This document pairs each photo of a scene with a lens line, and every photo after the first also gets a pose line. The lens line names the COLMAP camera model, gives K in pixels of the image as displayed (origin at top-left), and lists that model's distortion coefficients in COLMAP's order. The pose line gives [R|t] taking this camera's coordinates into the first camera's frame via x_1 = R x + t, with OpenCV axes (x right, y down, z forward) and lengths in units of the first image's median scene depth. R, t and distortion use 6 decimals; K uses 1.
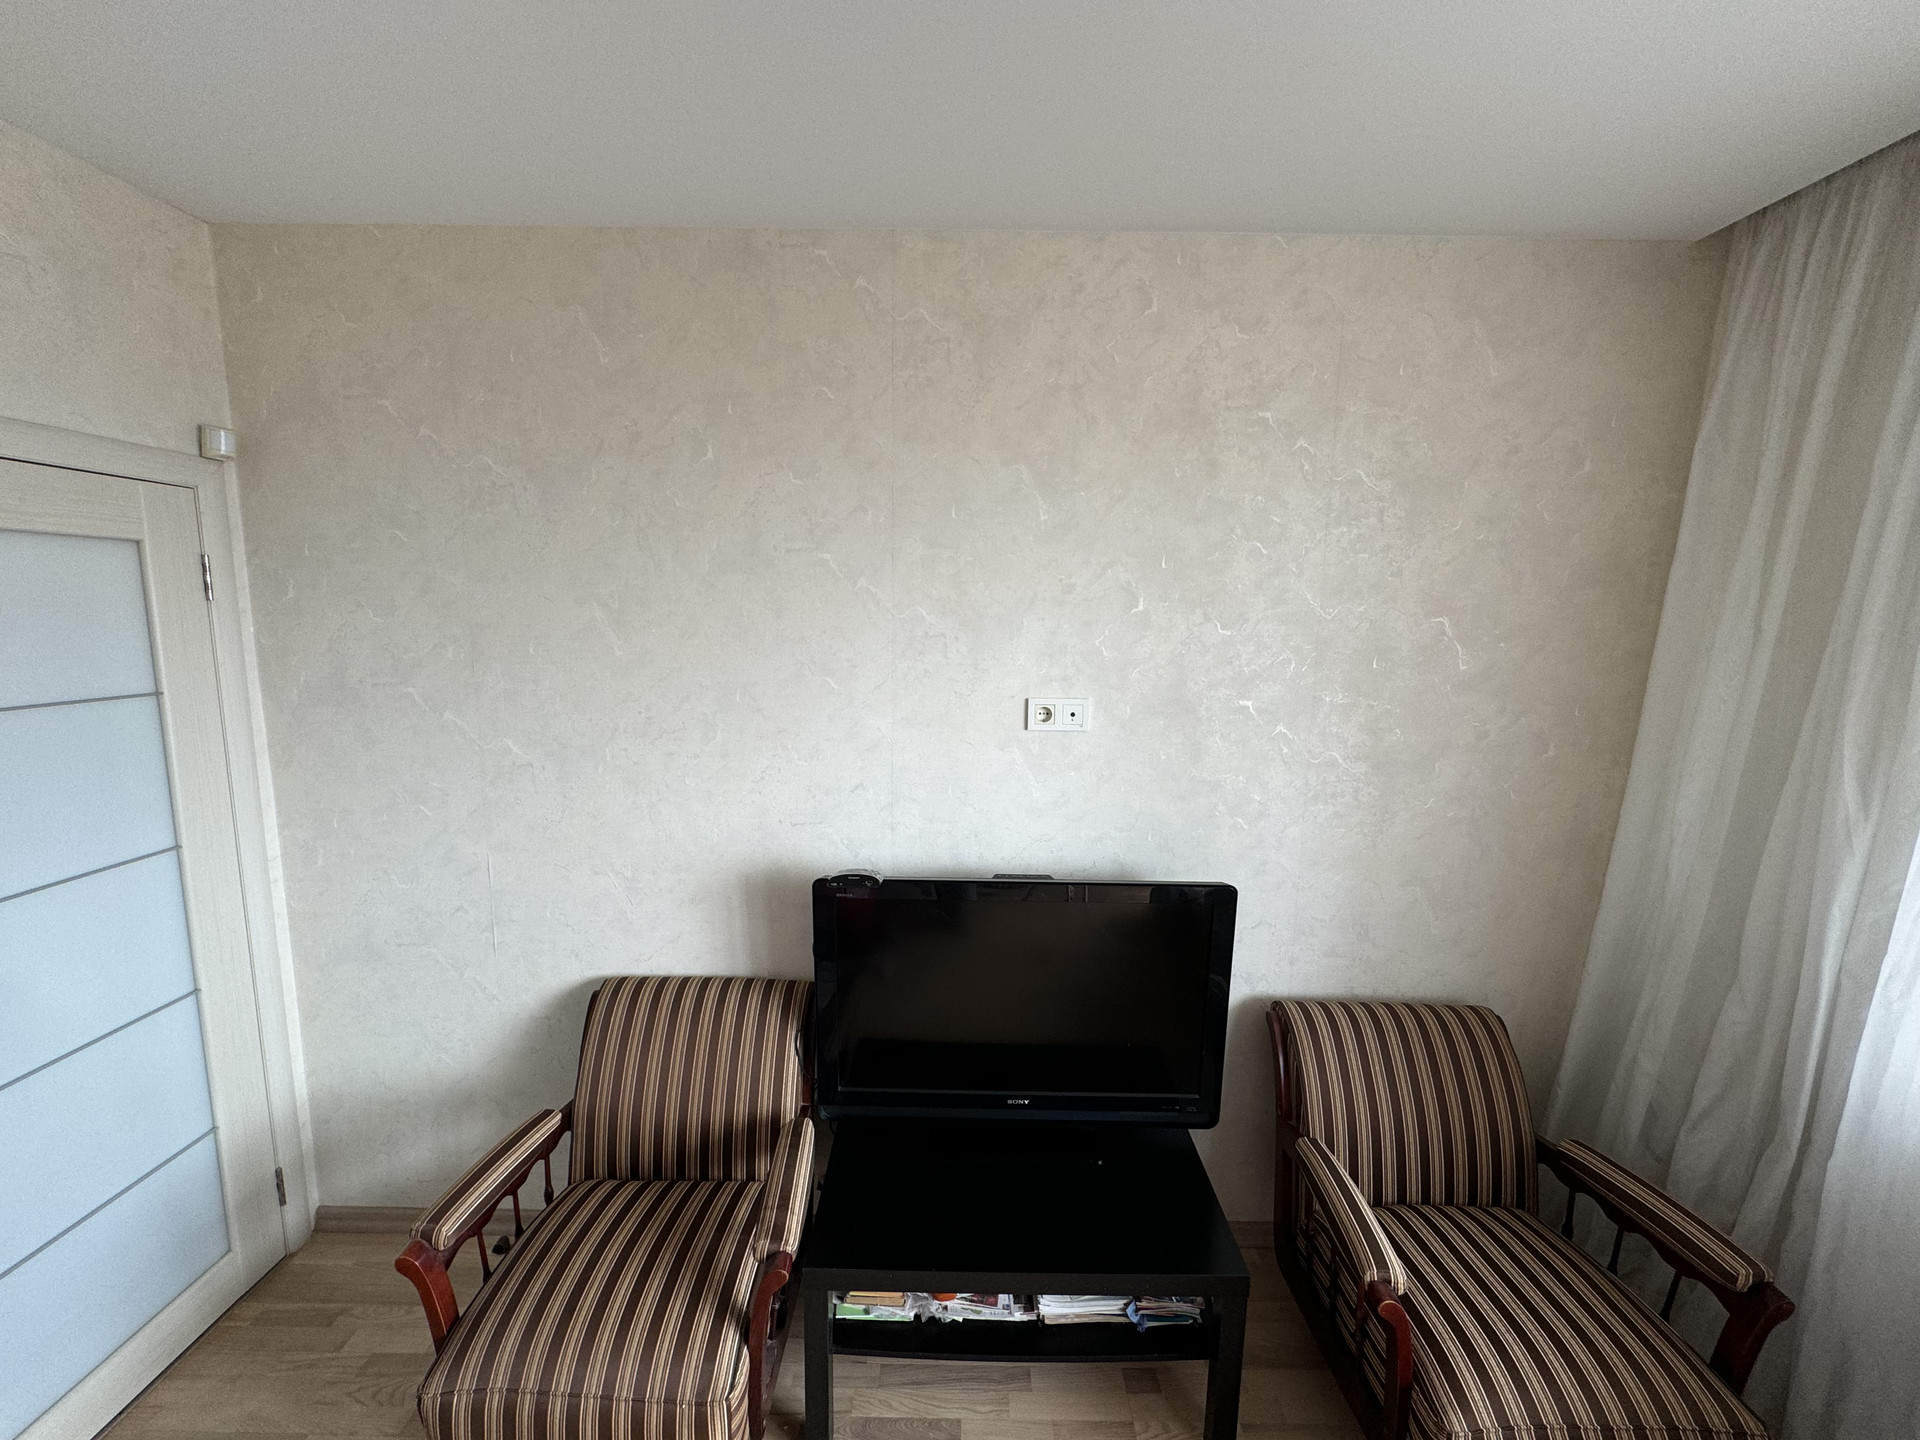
lens RADIAL K [[767.8, 0, 960.5], [0, 767.8, 717.0], [0, 0, 1]] dist [-0.001448, 0.000114]
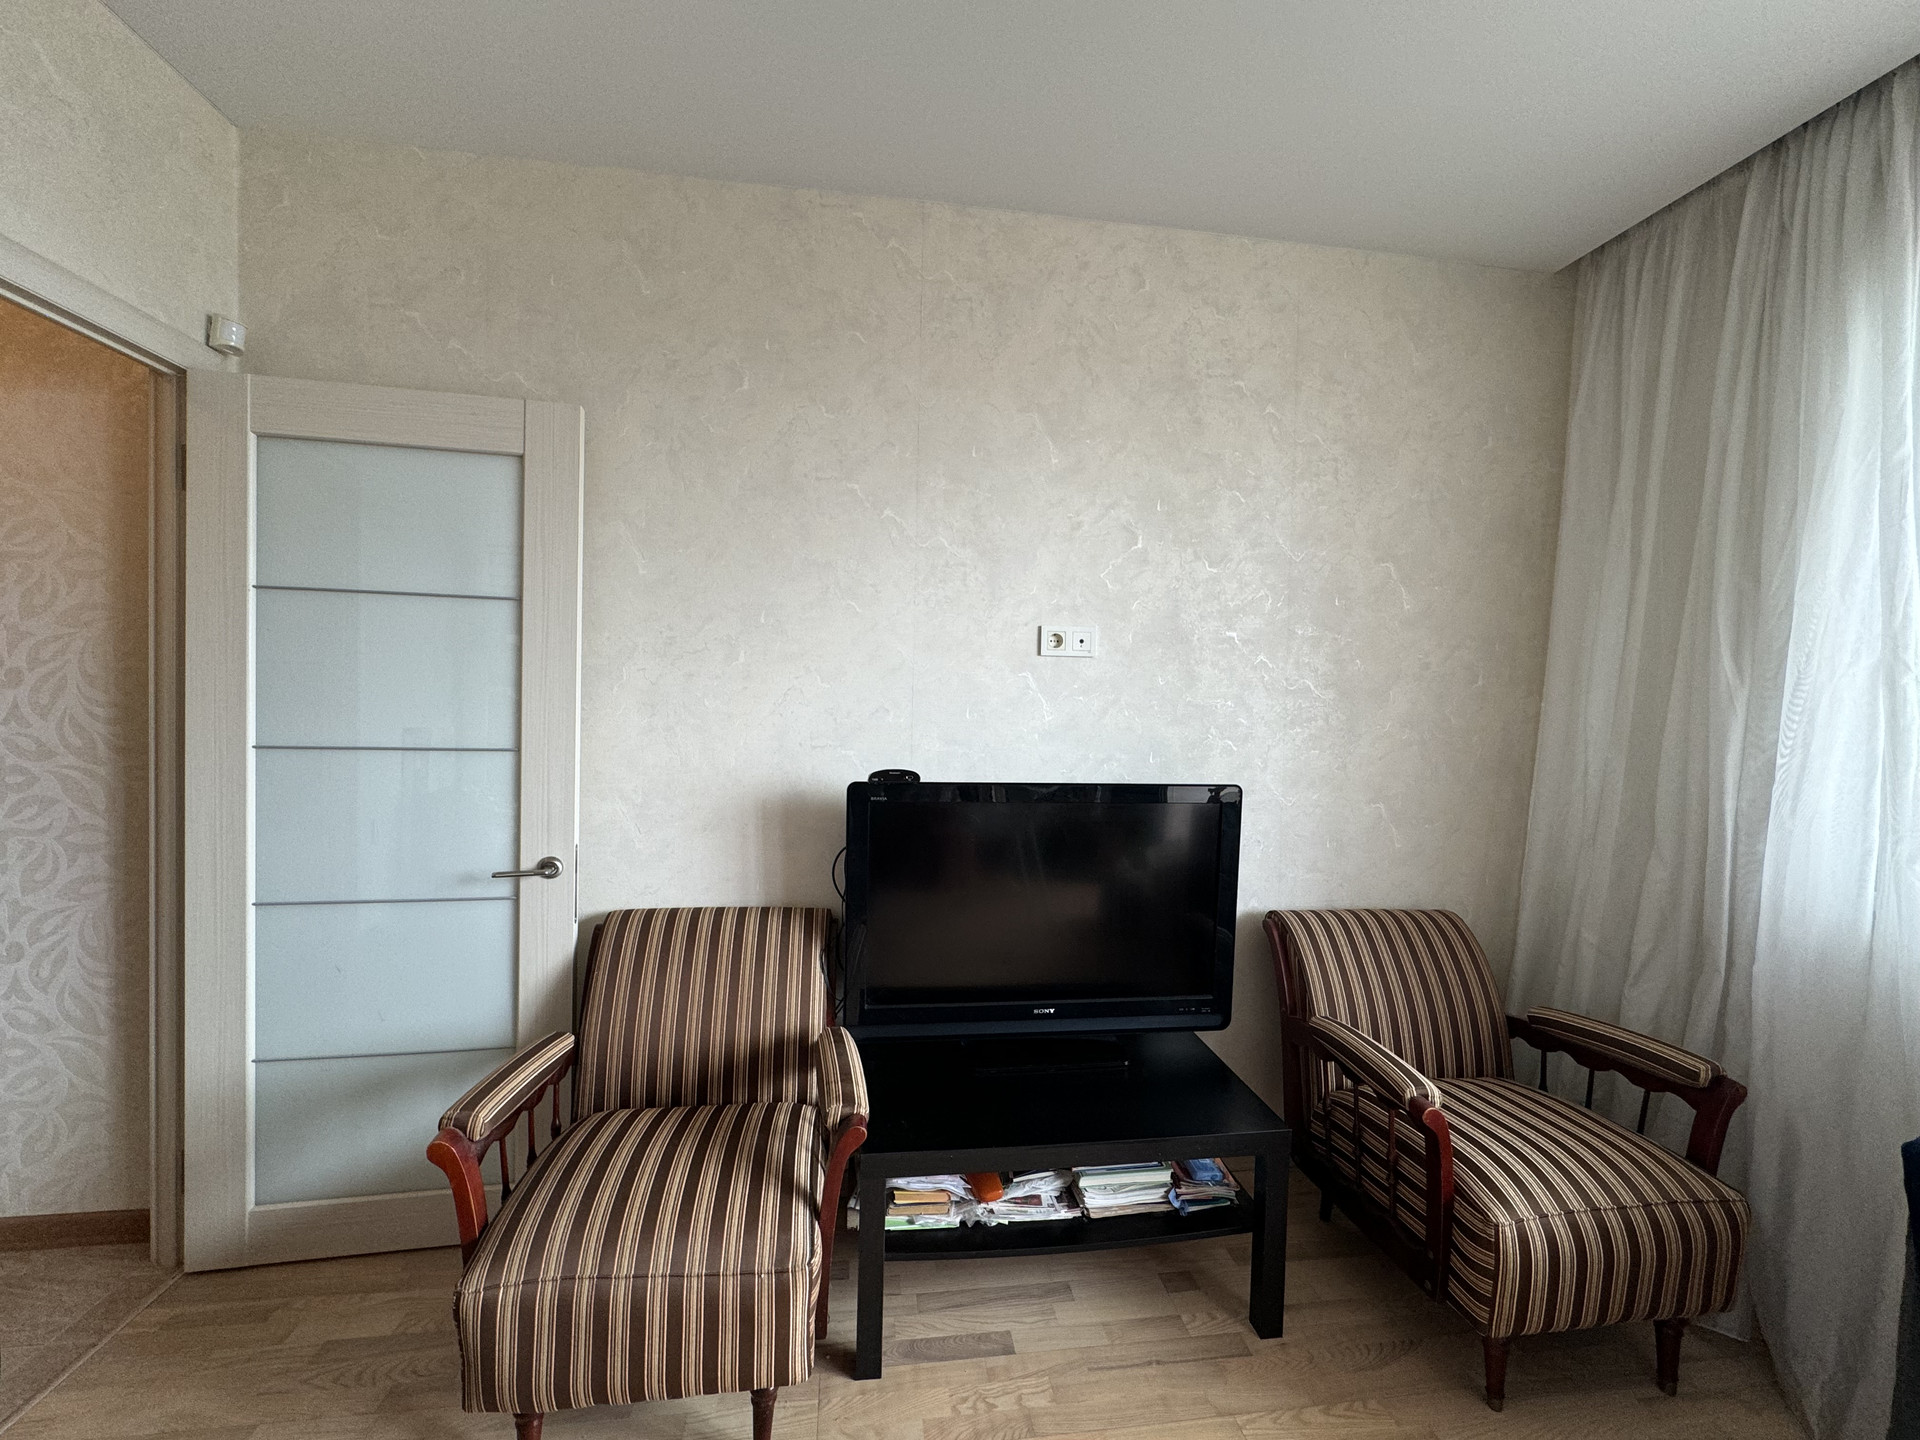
lens RADIAL K [[767.8, 0, 962.6], [0, 767.8, 713.6], [0, 0, 1]] dist [-0.001448, 0.000114]
pose [[0.989759, 0.005257, 0.142653, -0.188635], [0.011102, 0.993460, -0.113638, 0.238852], [-0.142317, 0.114058, 0.983228, -0.027001]]
